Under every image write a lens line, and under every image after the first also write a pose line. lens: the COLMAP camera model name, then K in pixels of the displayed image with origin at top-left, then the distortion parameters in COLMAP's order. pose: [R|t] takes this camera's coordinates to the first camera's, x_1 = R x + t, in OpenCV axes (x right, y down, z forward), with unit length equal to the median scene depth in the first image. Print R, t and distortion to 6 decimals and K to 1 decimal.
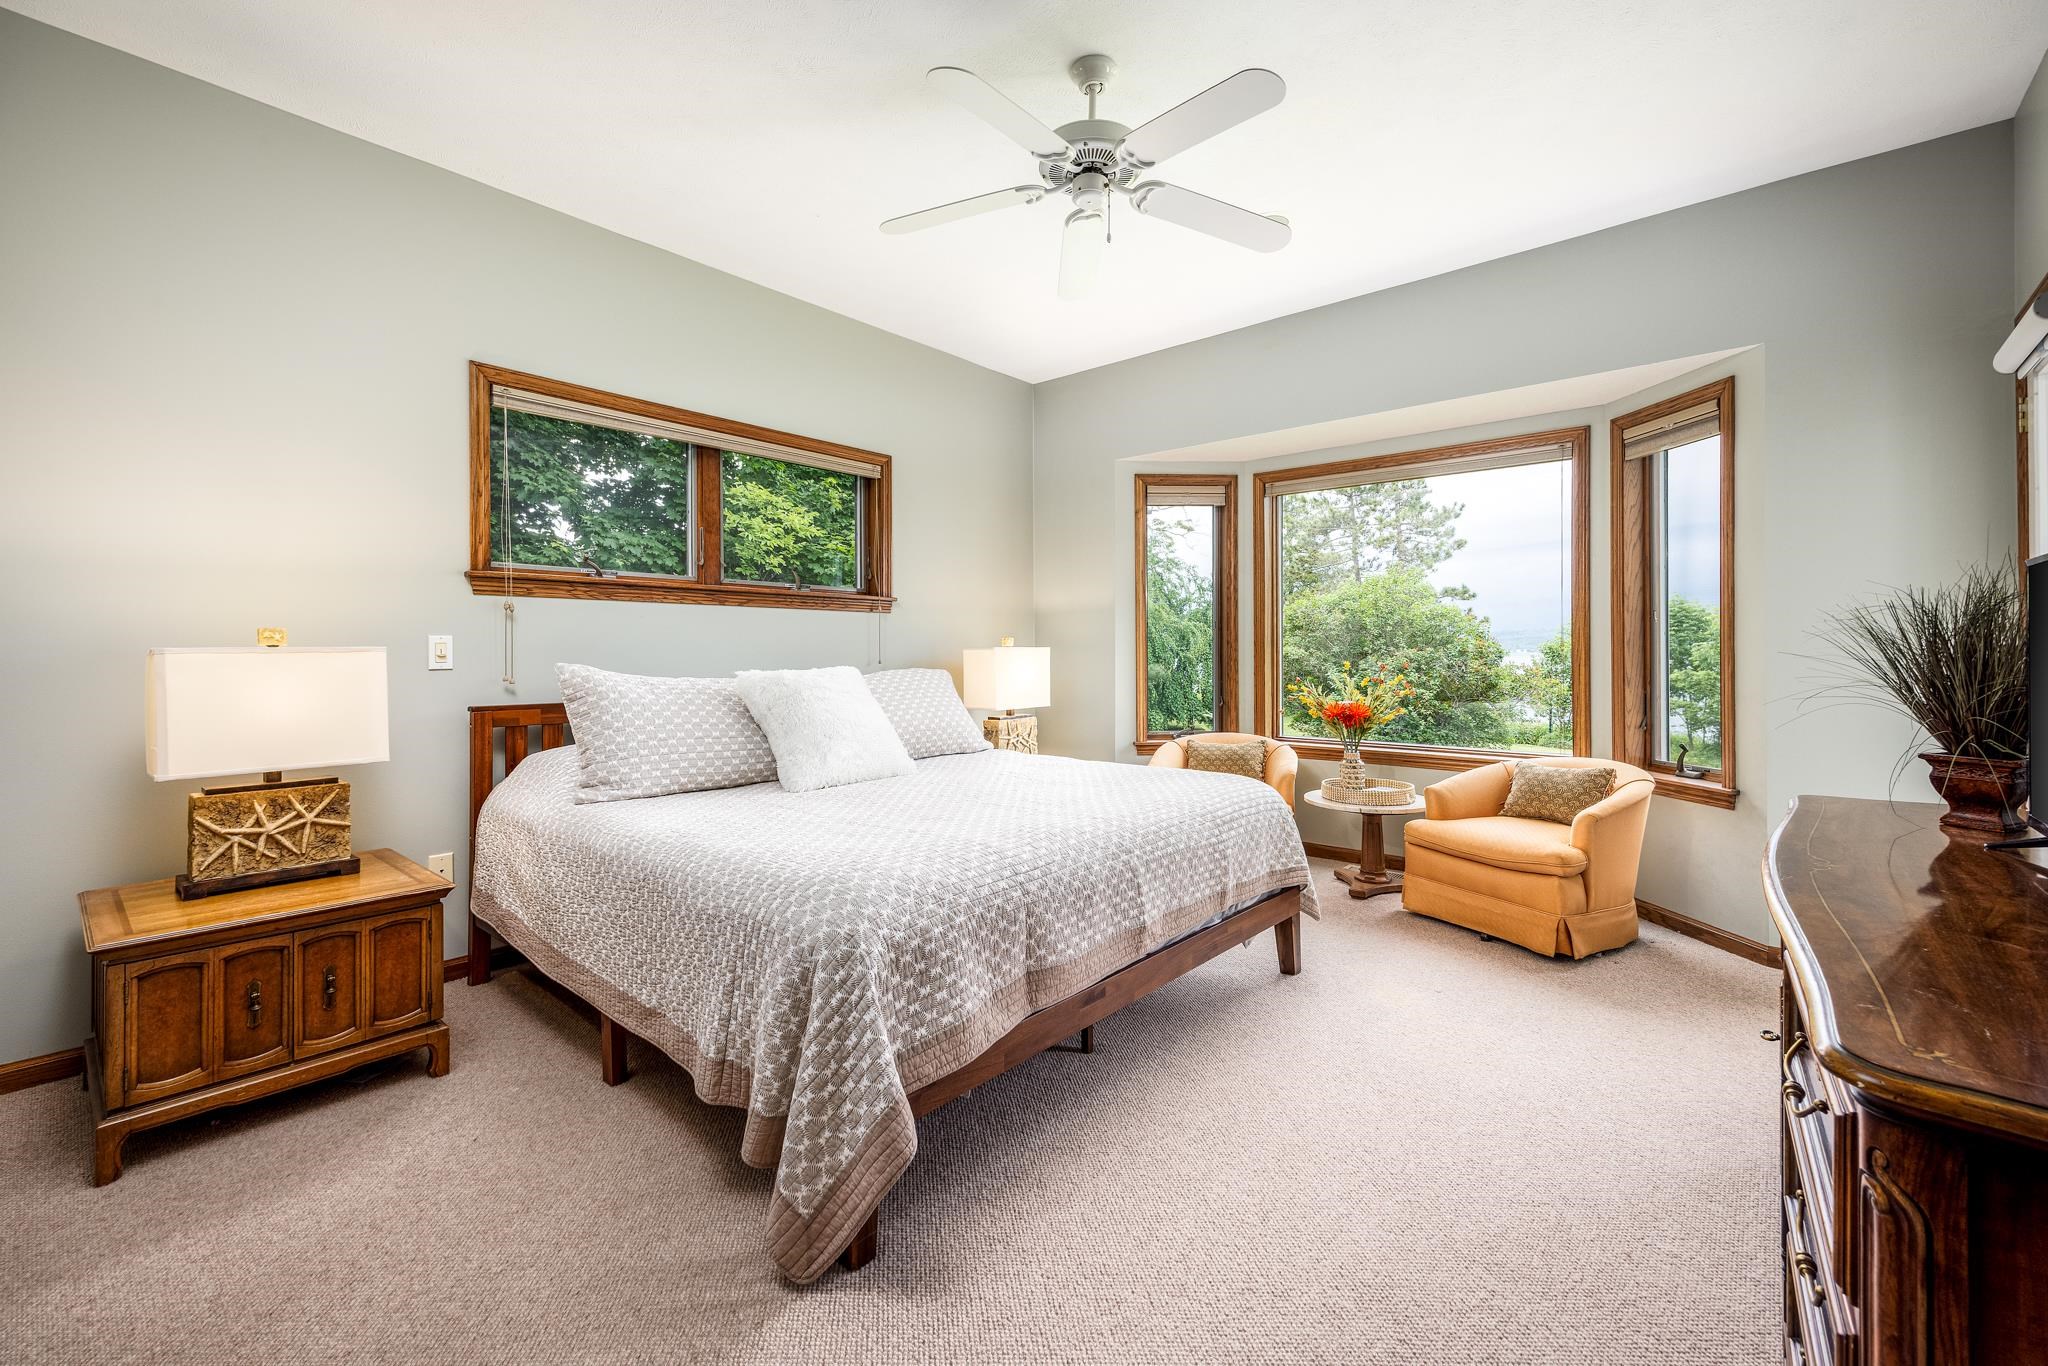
lens RADIAL K [[863.1, 0, 1029.1], [0, 863.1, 666.5], [0, 0, 1]] dist [0.000137, 0.000138]
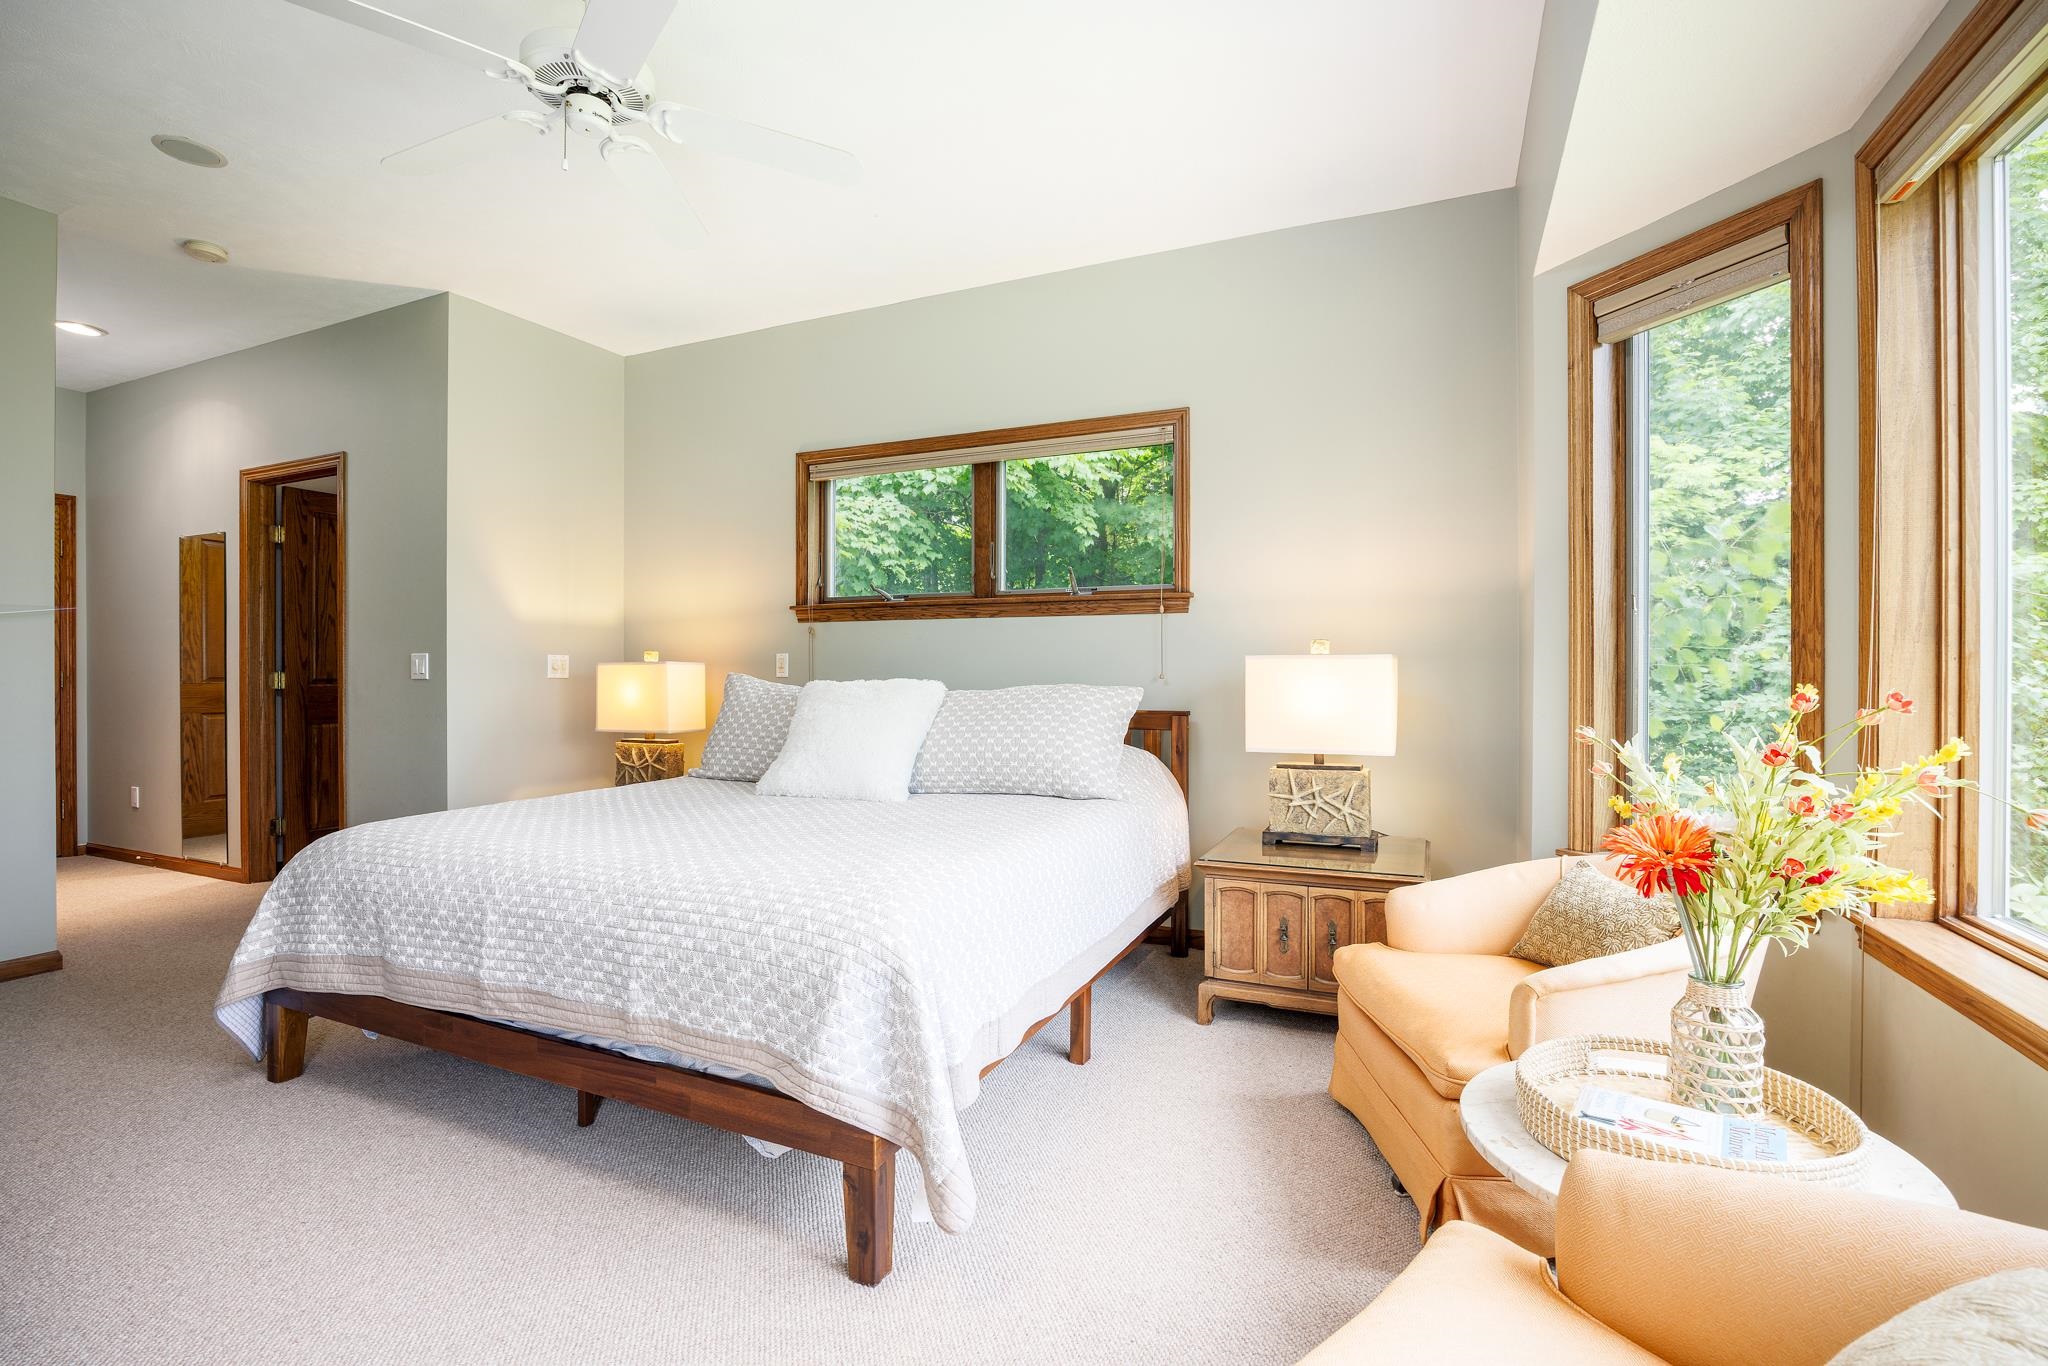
lens RADIAL K [[874.6, 0, 1024.0], [0, 874.6, 683.0], [0, 0, 1]] dist [0.002533, 0.000161]
pose [[0.285419, 0.022890, -0.958130, 0.801794], [-0.010580, 0.999729, 0.020732, -0.016366], [0.958345, 0.004220, 0.285584, 0.904592]]
